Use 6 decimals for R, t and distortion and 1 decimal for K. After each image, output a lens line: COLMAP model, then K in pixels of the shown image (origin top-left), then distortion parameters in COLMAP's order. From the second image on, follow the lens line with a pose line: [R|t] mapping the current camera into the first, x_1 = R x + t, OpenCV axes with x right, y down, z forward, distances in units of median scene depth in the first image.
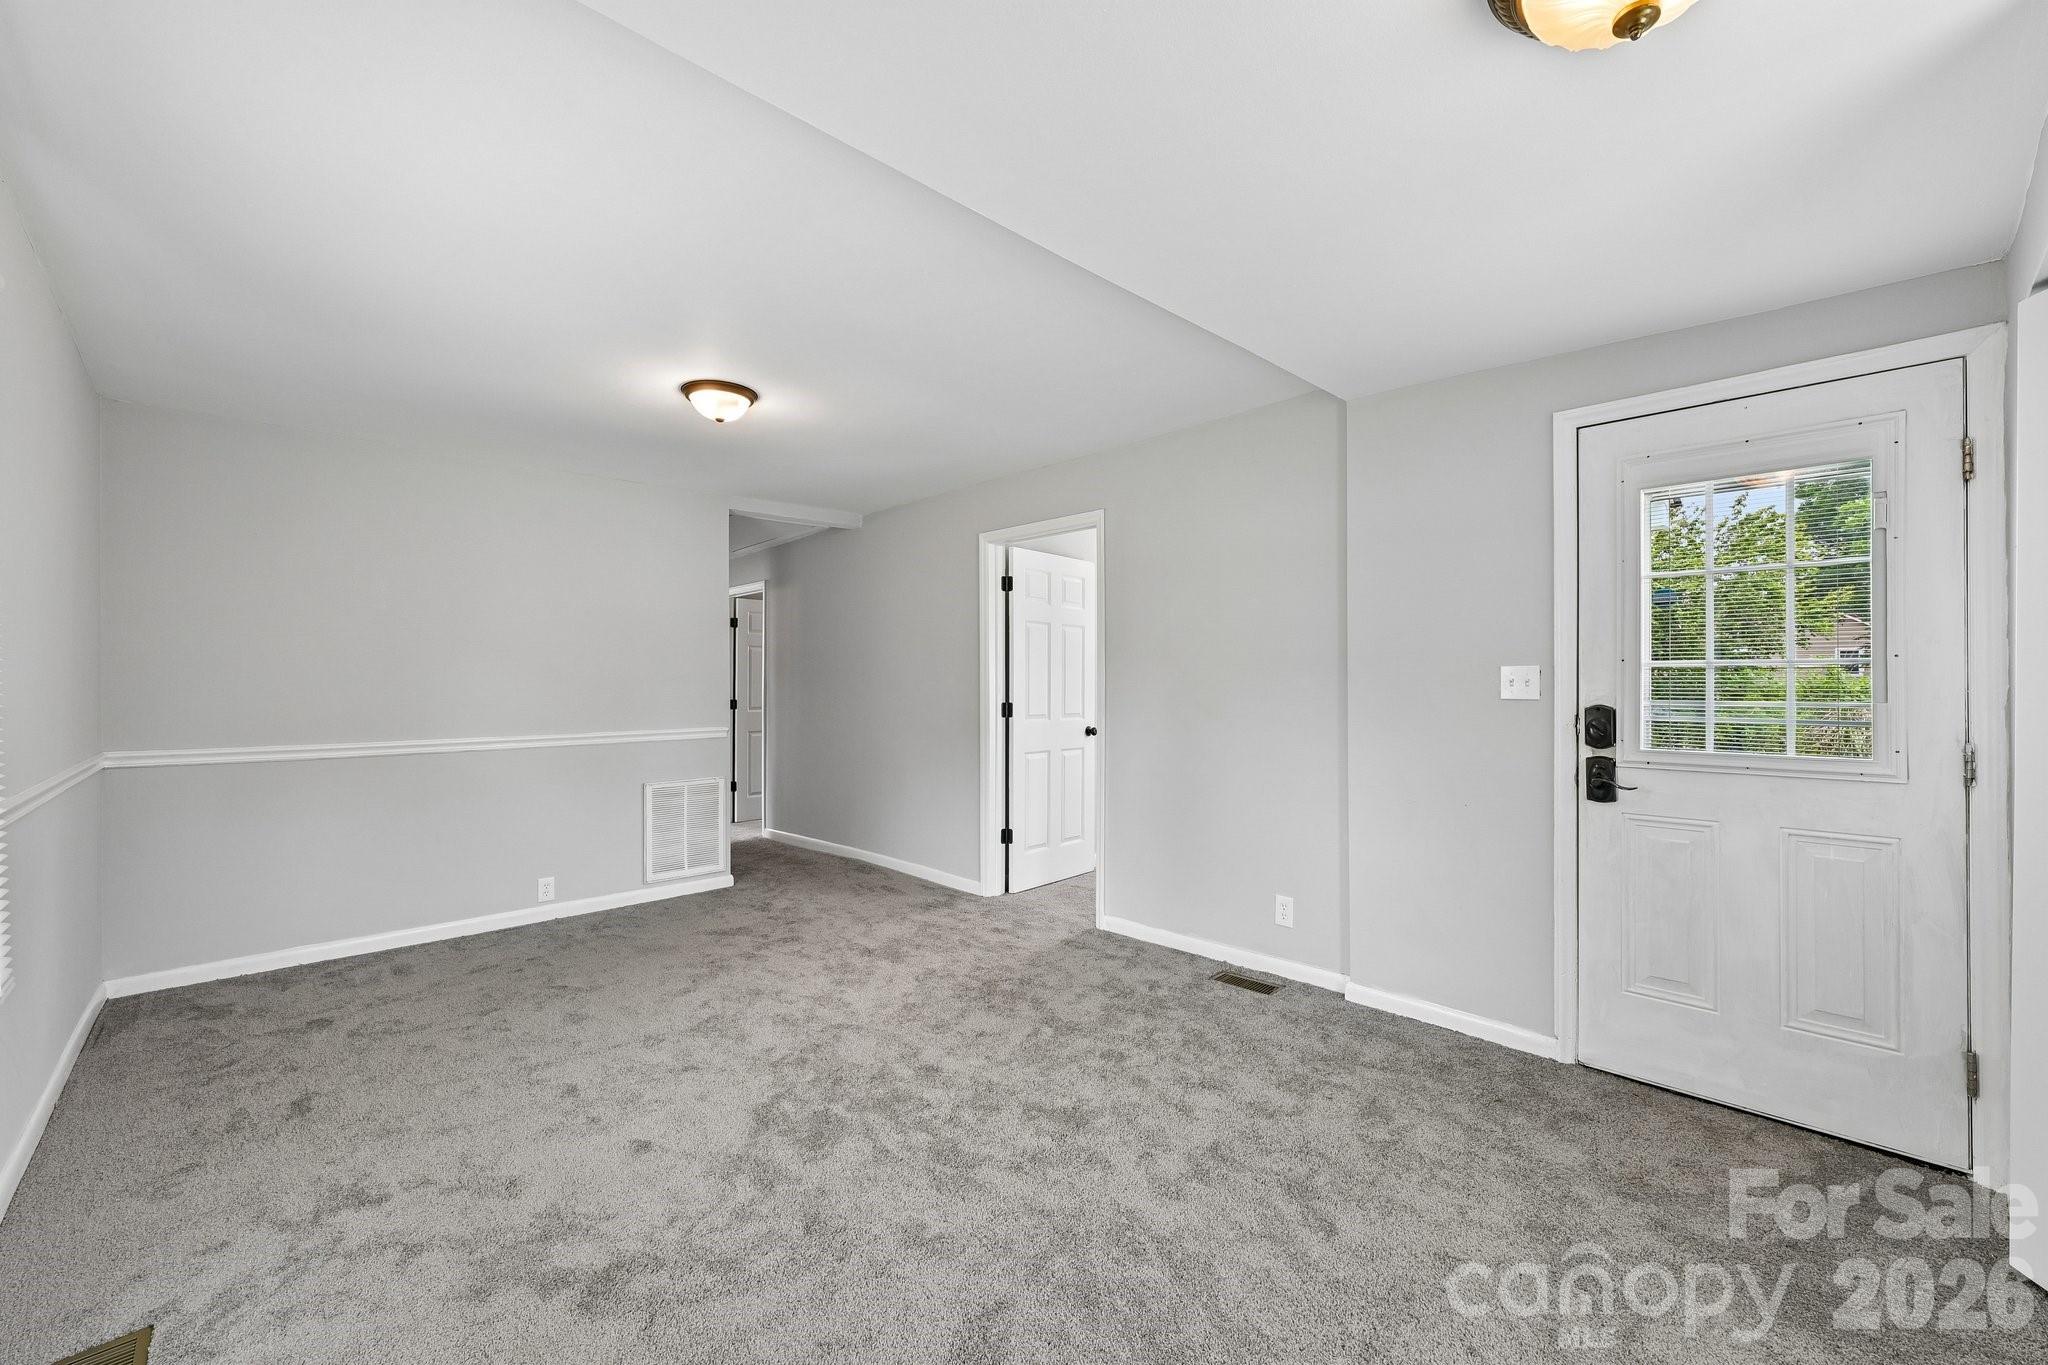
lens RADIAL K [[808.9, 0, 1017.2], [0, 808.9, 685.3], [0, 0, 1]] dist [-0.000206, -0.000001]
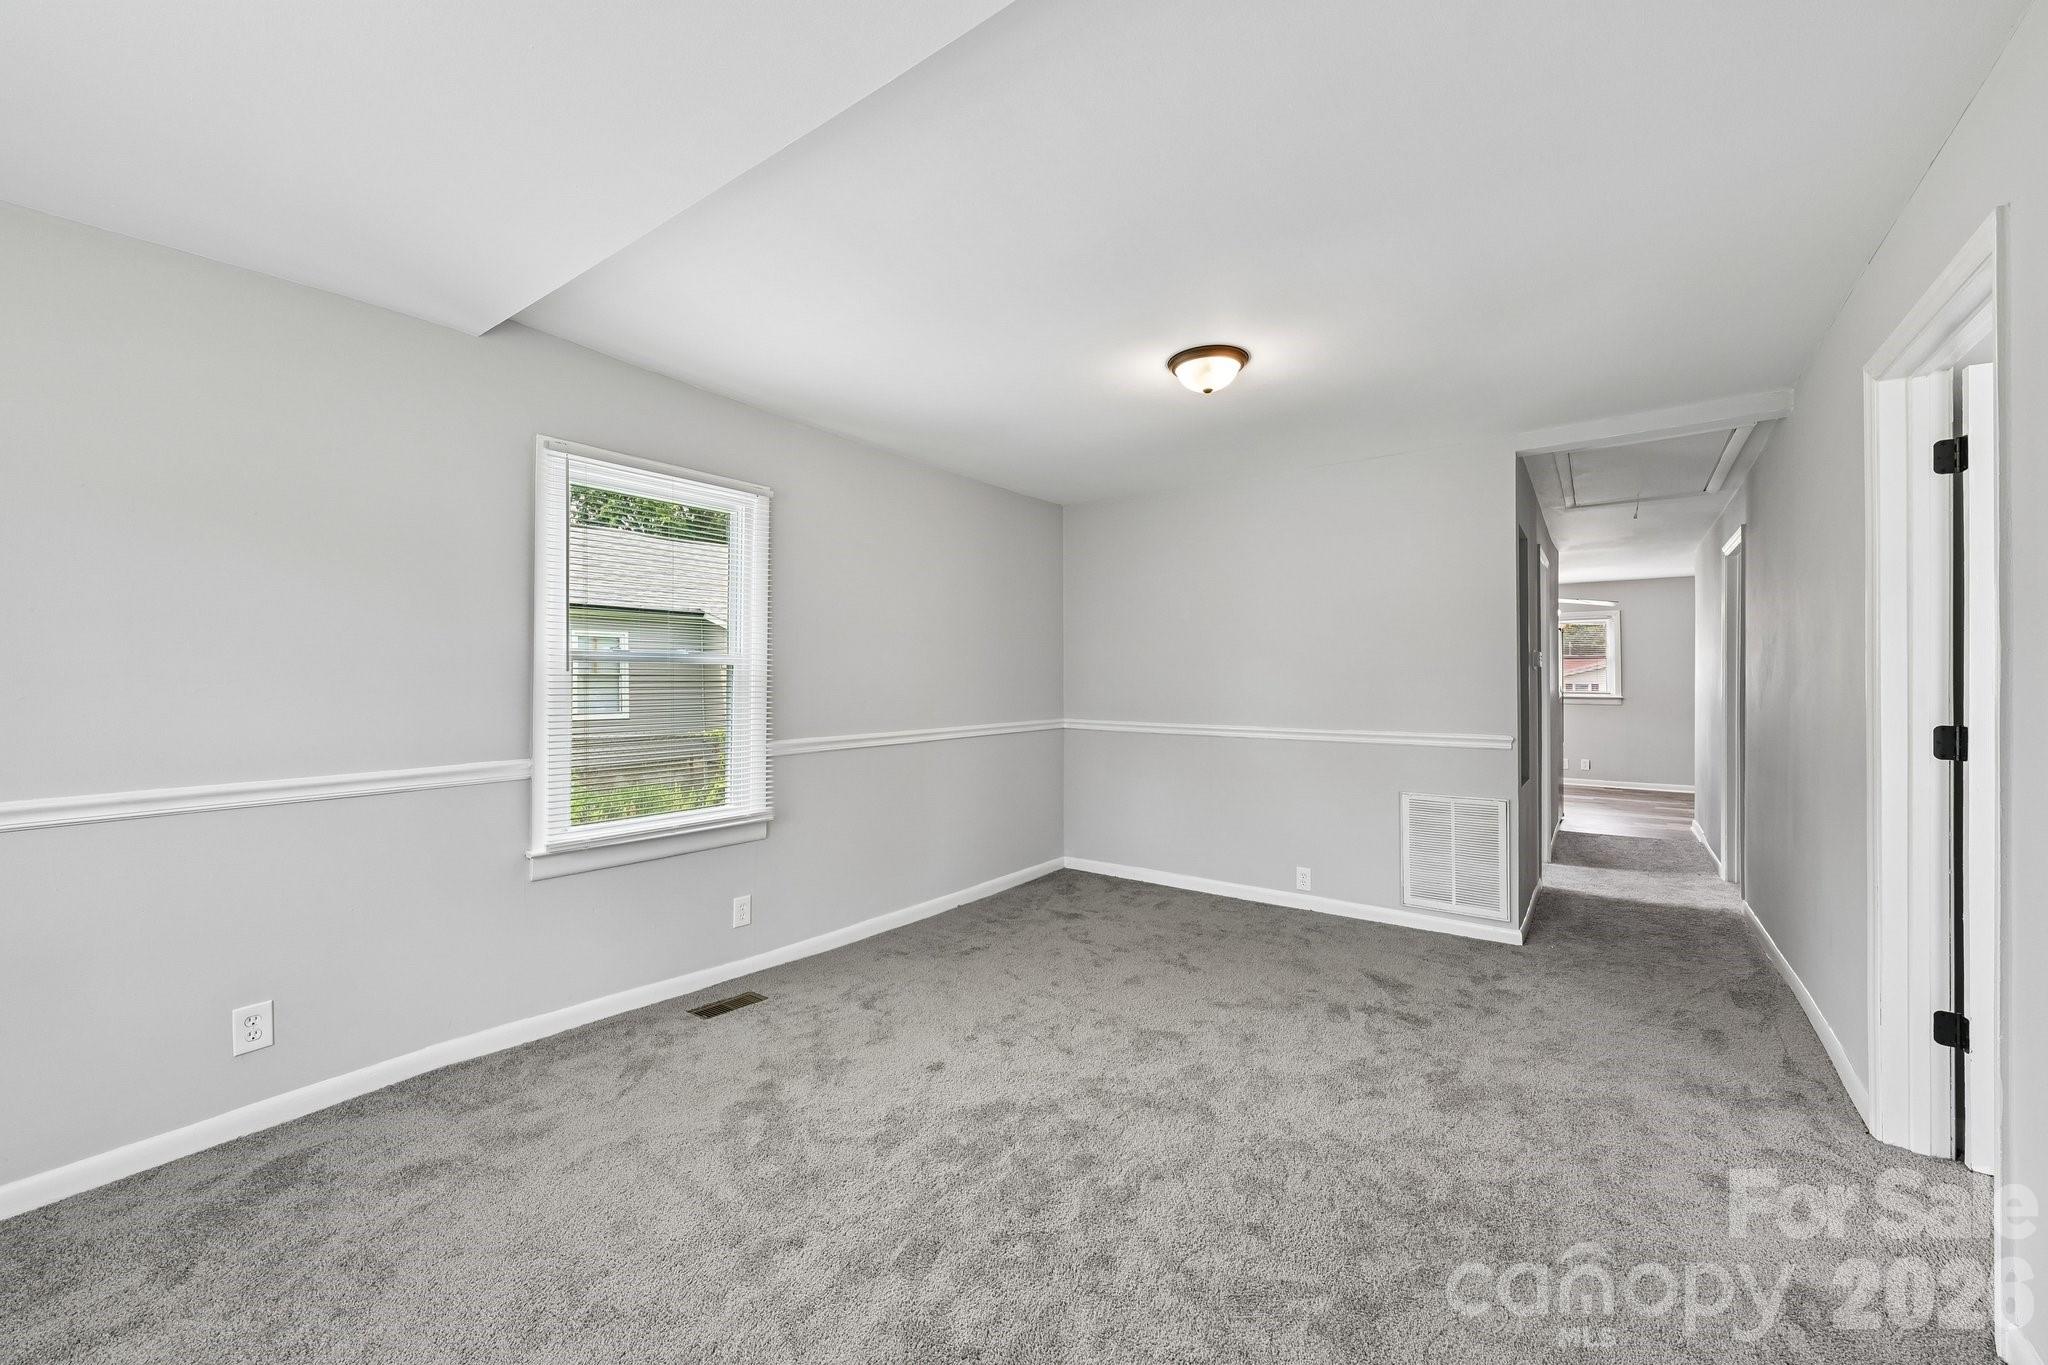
lens RADIAL K [[808.9, 0, 1017.2], [0, 808.9, 685.3], [0, 0, 1]] dist [-0.000206, -0.000001]
pose [[0.163383, 0.012458, -0.986484, 0.439286], [-0.005183, 0.999917, 0.011769, -0.004723], [0.986549, 0.003190, 0.163434, 0.561286]]
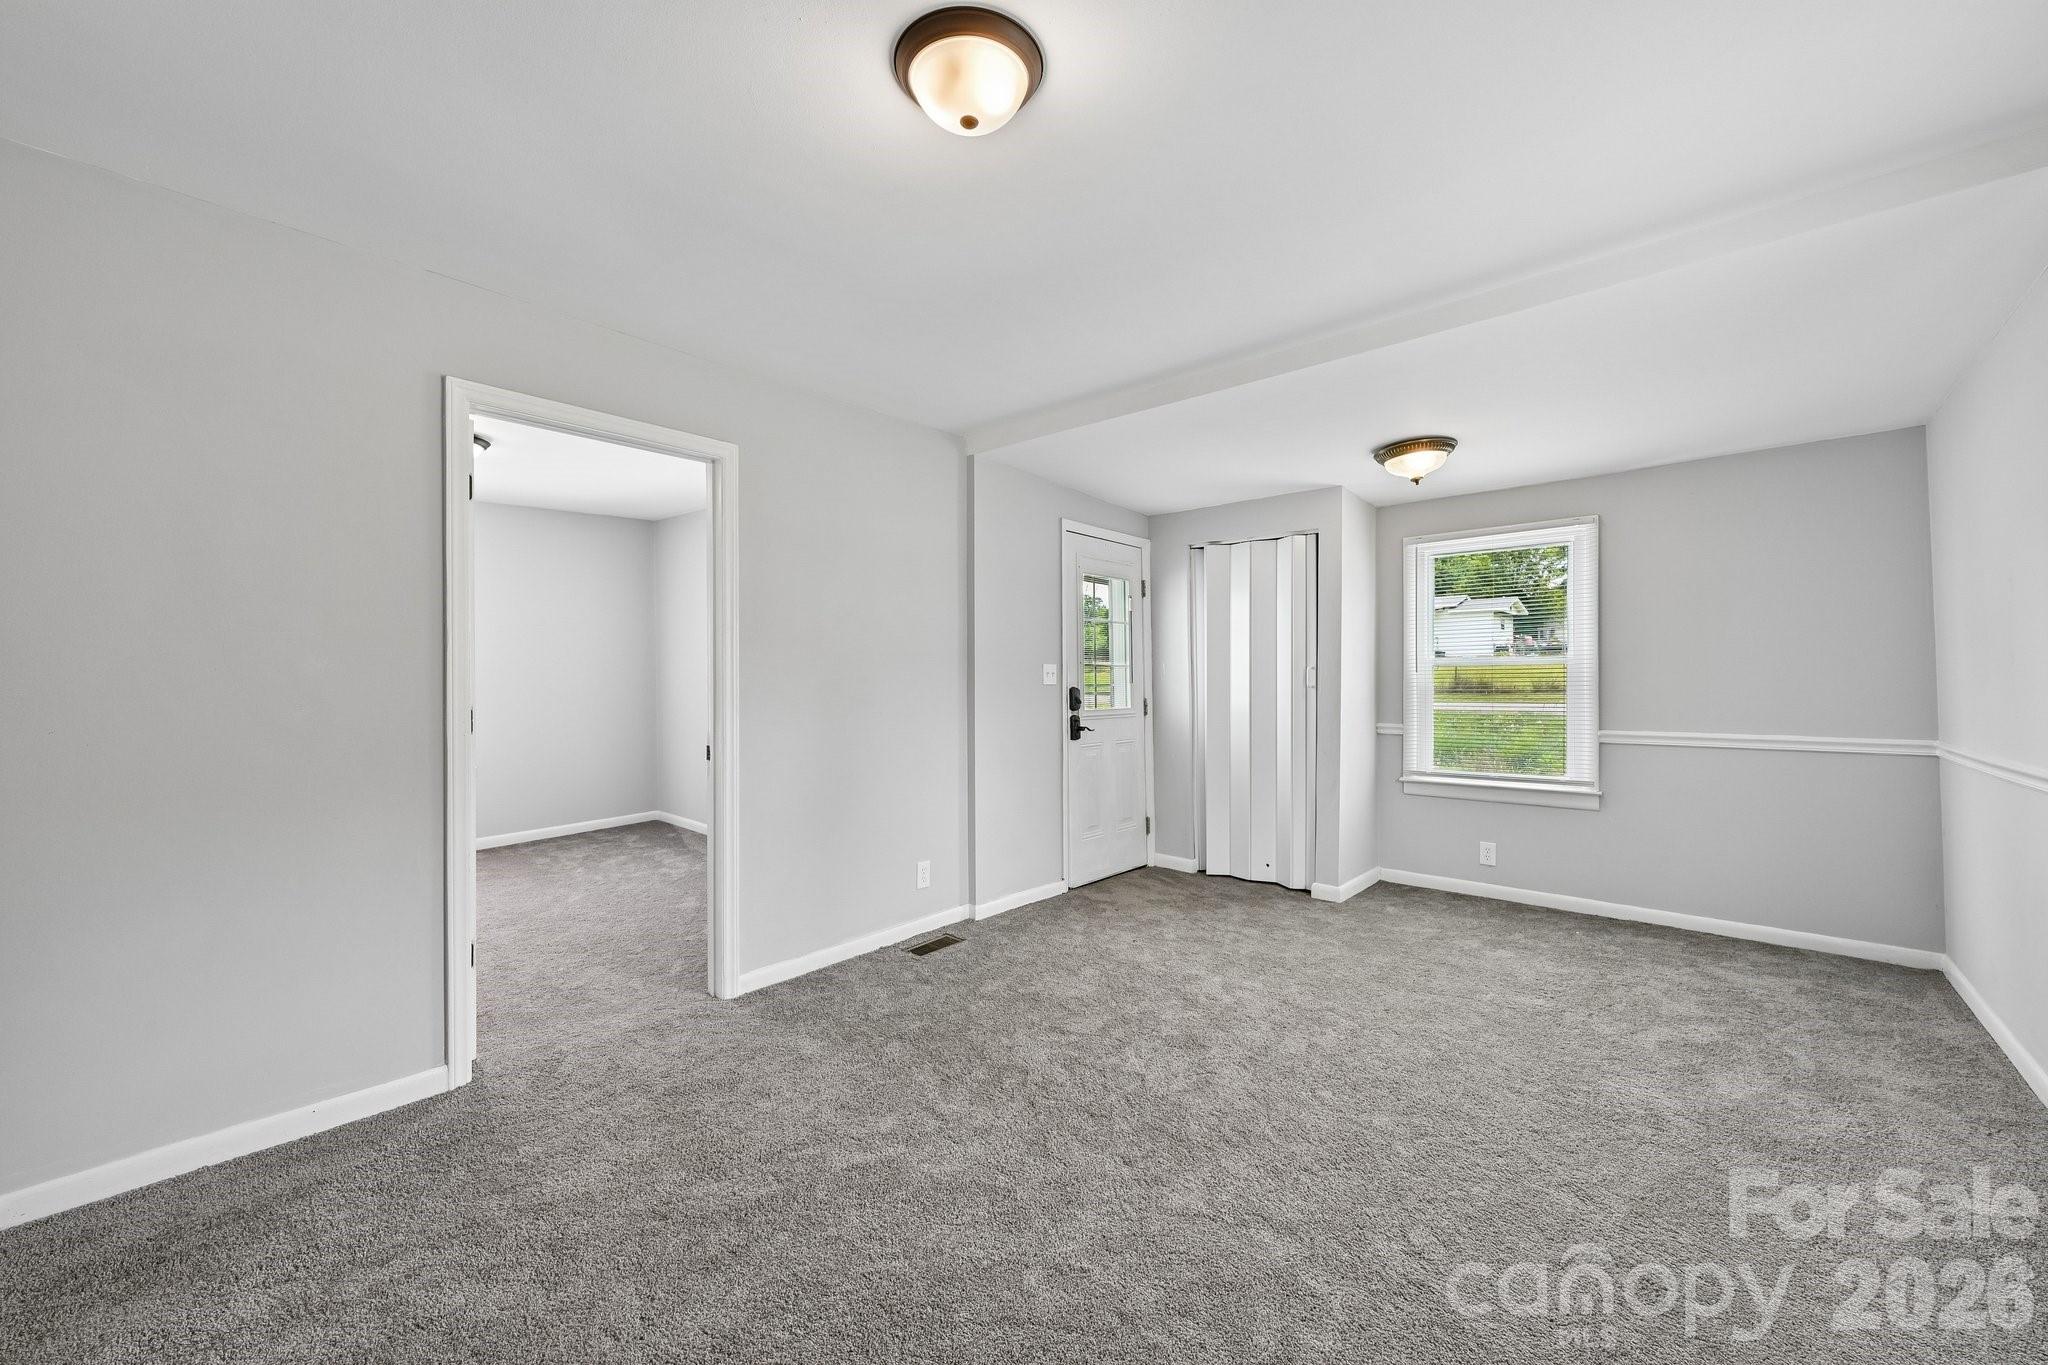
lens RADIAL K [[808.9, 0, 1017.2], [0, 808.9, 685.3], [0, 0, 1]] dist [-0.000206, -0.000001]
pose [[-0.082001, -0.007976, 0.996600, -0.753630], [0.005047, 0.999952, 0.008418, 0.003271], [-0.996619, 0.005720, -0.081957, 0.889304]]
